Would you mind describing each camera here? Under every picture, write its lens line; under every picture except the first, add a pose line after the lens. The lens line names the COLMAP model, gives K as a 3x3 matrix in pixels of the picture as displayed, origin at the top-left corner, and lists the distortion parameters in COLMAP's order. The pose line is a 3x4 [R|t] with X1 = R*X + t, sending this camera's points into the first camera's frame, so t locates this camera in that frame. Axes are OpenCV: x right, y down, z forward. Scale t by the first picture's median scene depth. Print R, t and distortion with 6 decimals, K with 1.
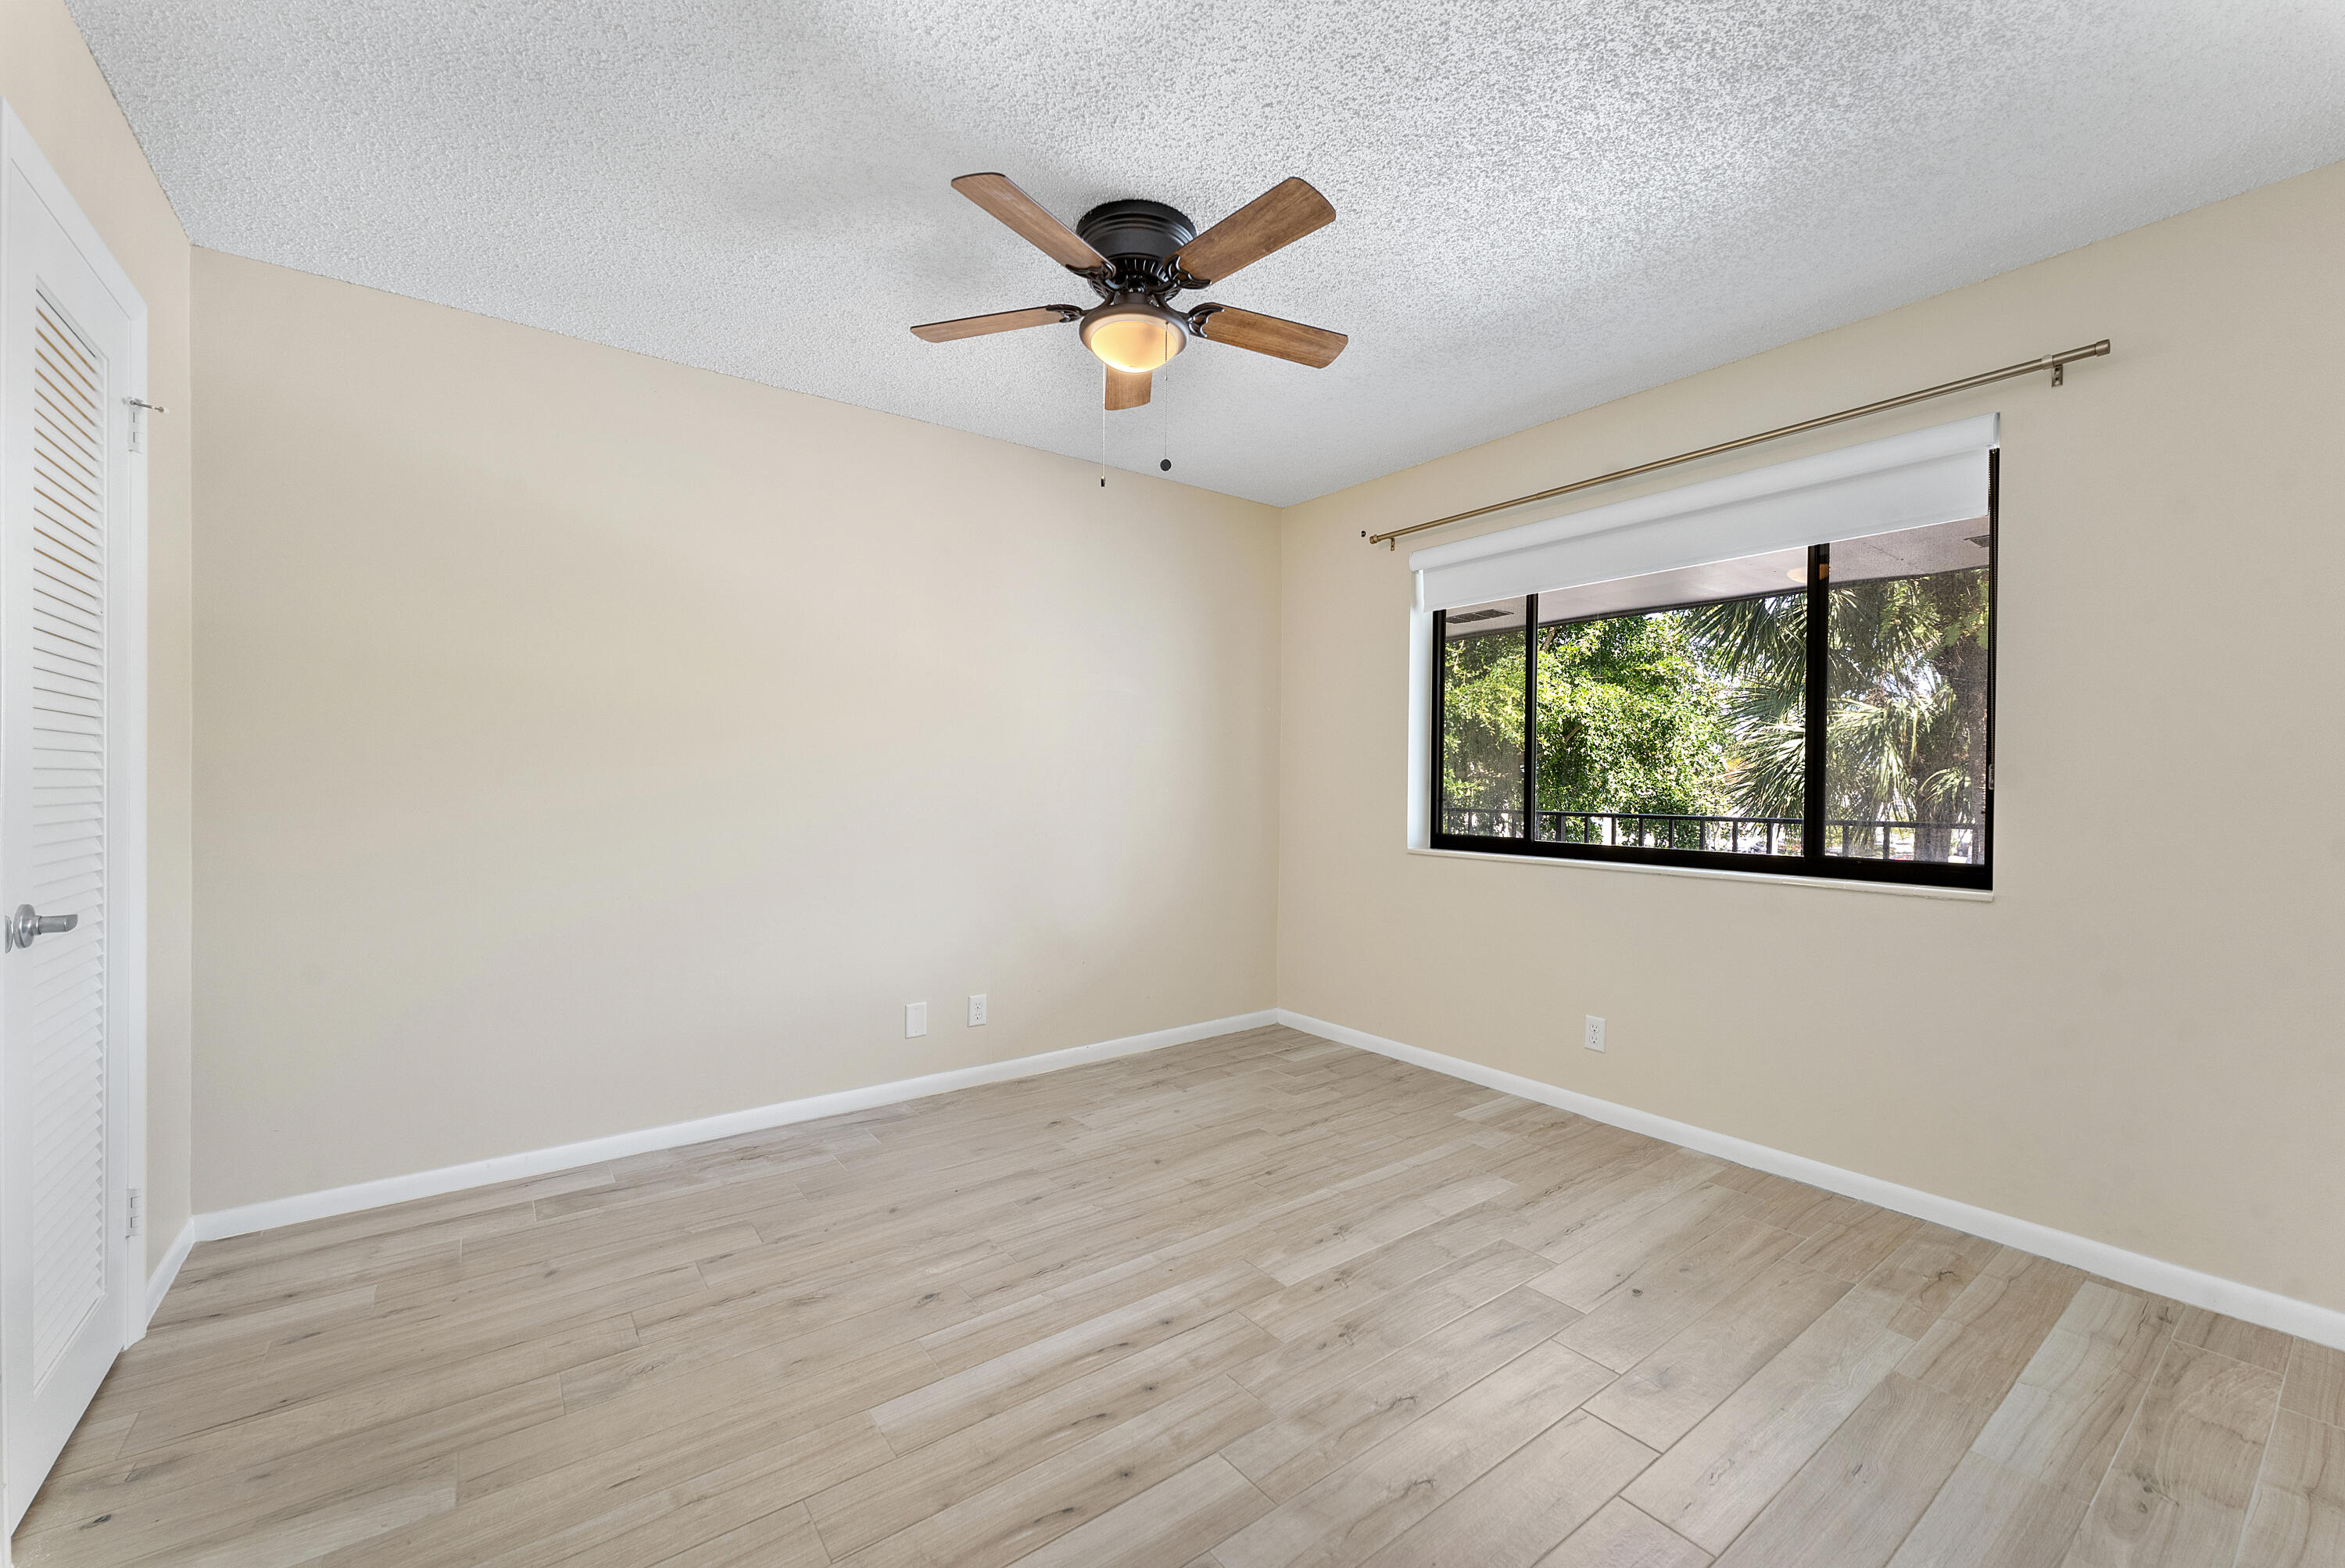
lens RADIAL K [[932.4, 0, 1176.4], [0, 932.4, 792.2], [0, 0, 1]] dist [-0.002687, -0.000084]
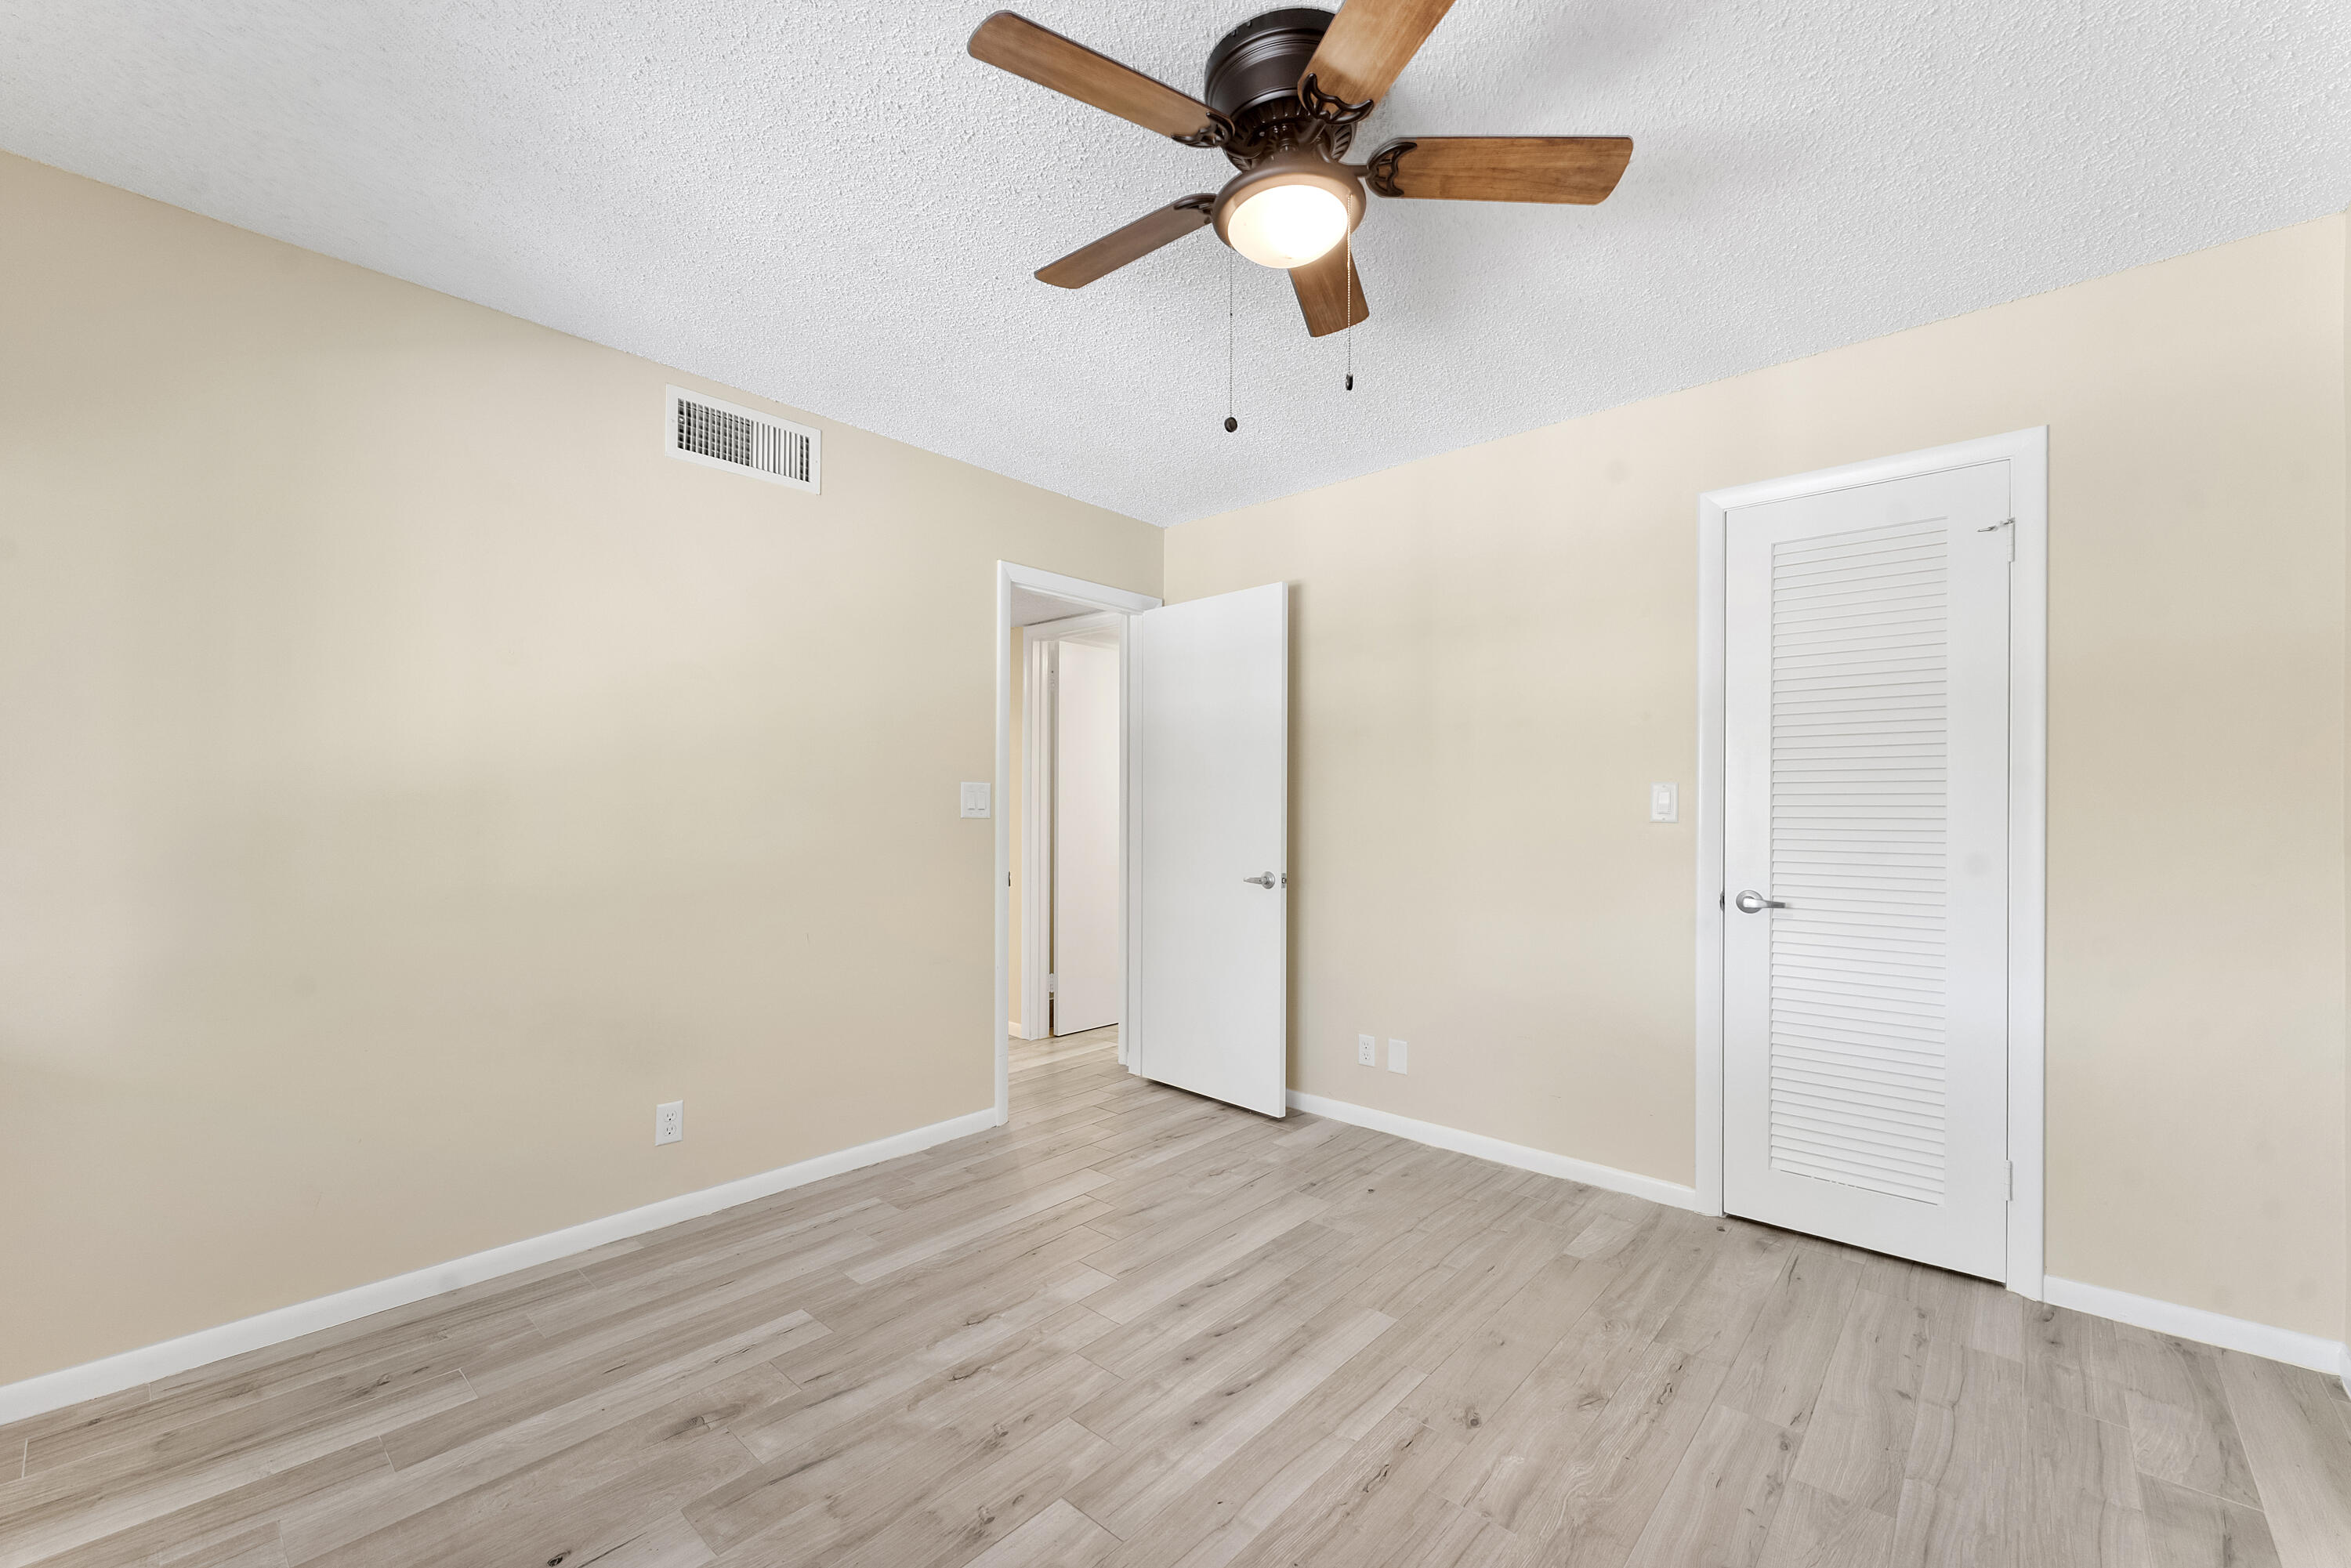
lens RADIAL K [[934.7, 0, 1179.4], [0, 934.7, 792.2], [0, 0, 1]] dist [-0.002687, -0.000084]
pose [[-0.978612, -0.011410, -0.205400, 0.201181], [-0.010914, 0.999934, -0.003547, -0.044182], [0.205426, -0.001229, -0.978672, 1.895688]]
